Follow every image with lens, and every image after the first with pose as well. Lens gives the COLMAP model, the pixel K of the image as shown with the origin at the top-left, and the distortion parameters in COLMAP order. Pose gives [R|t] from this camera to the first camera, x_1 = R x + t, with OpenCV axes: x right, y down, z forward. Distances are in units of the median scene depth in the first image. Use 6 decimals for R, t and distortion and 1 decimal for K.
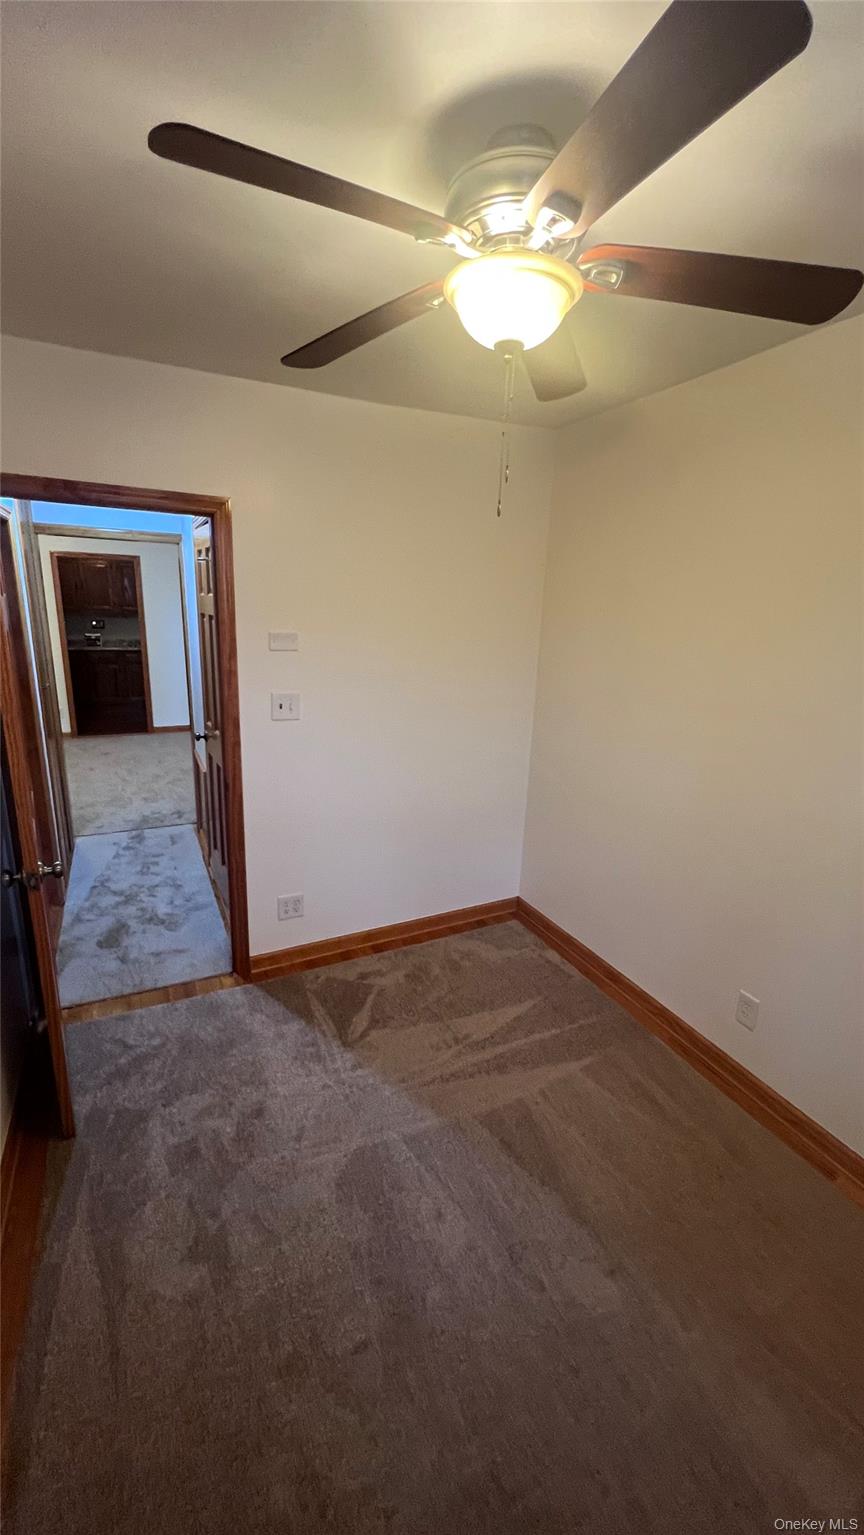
lens RADIAL K [[612.0, 0, 435.4], [0, 612.0, 767.7], [0, 0, 1]] dist [-0.002055, 0.000205]
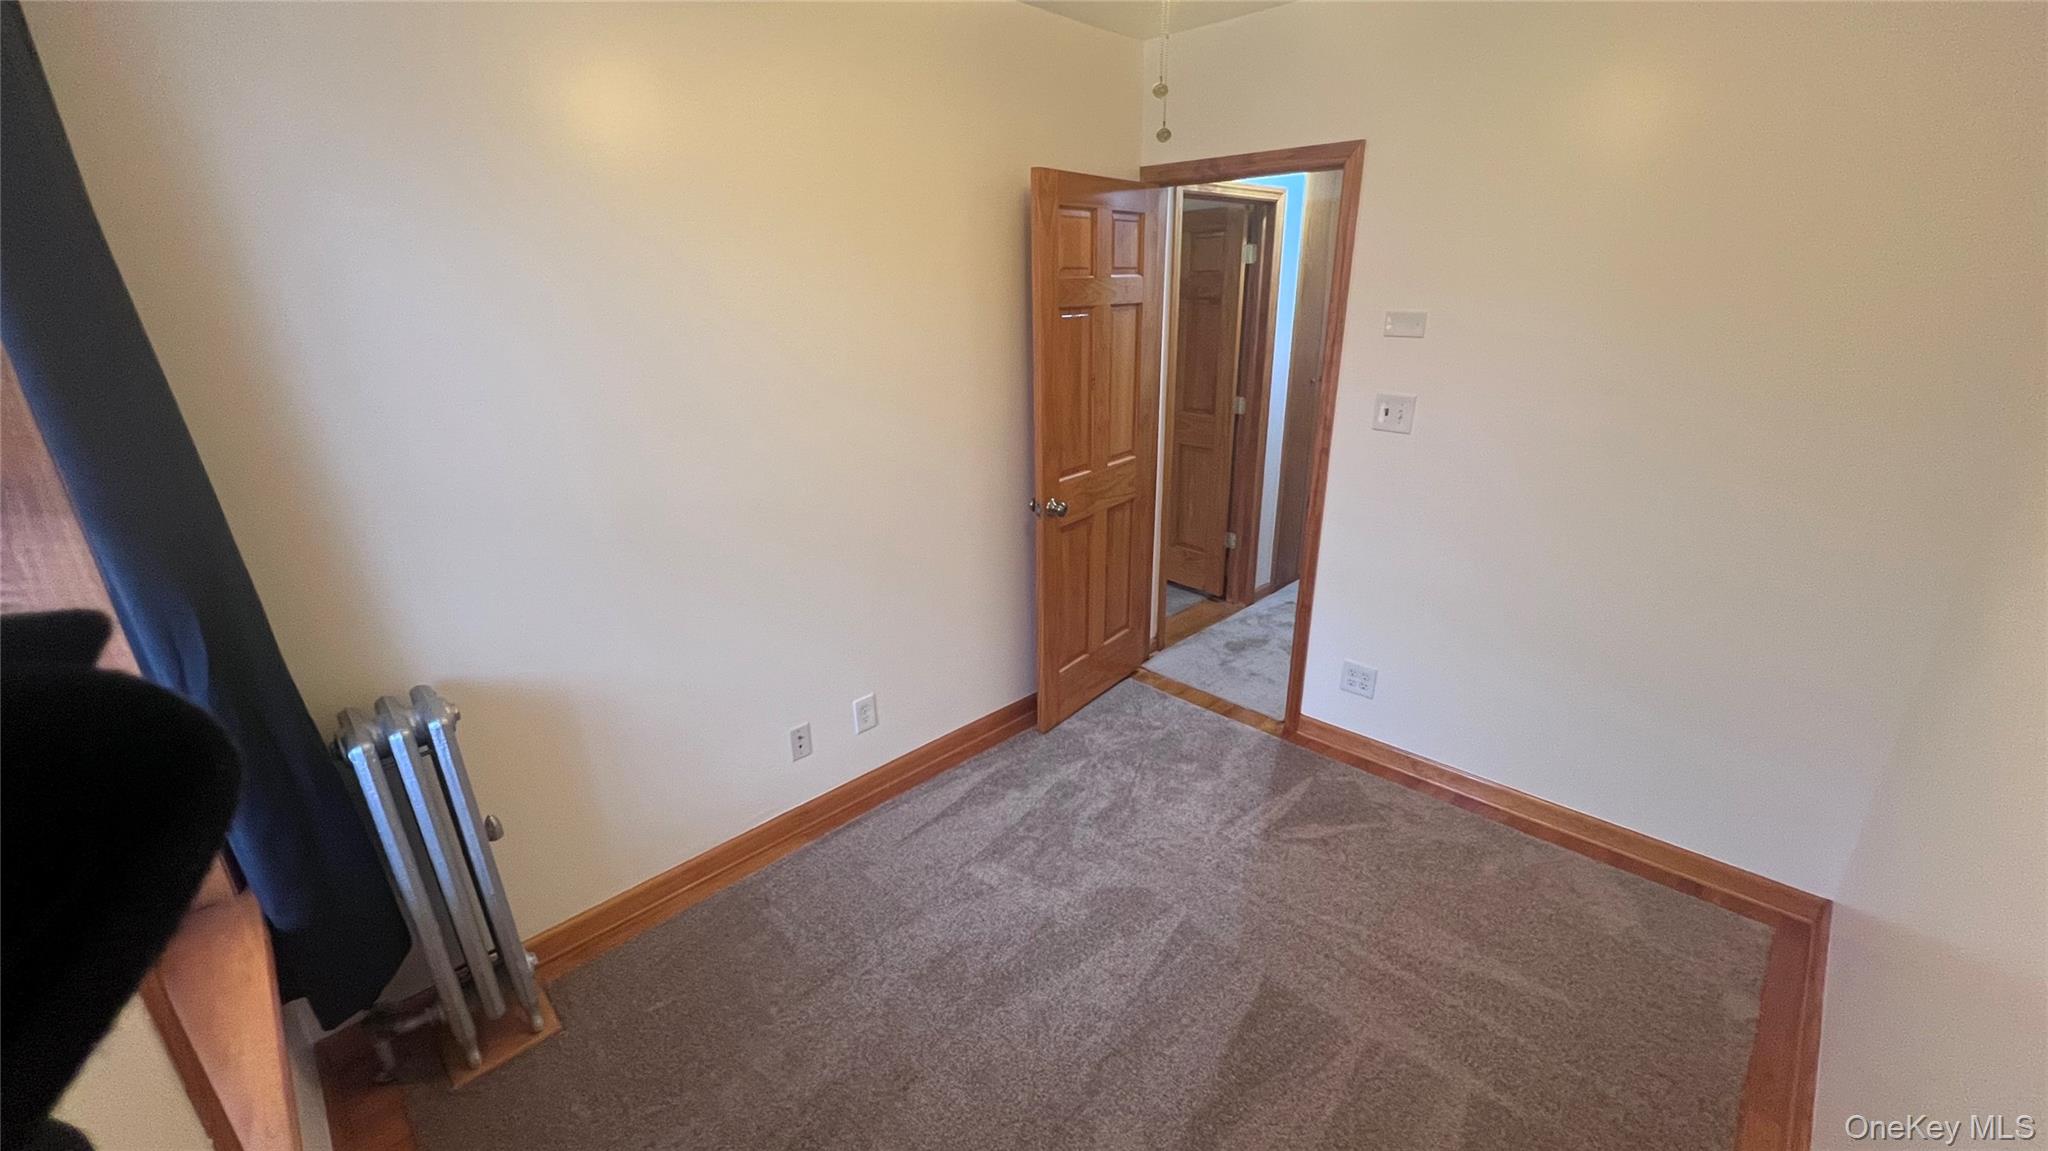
lens RADIAL K [[816.5, 0, 1024.0], [0, 816.5, 575.5], [0, 0, 1]] dist [-0.002055, 0.000205]
pose [[0.315518, 0.277785, -0.907350, 0.556070], [-0.221594, 0.951324, 0.214192, -0.024057], [0.922683, 0.133482, 0.361715, 0.241200]]
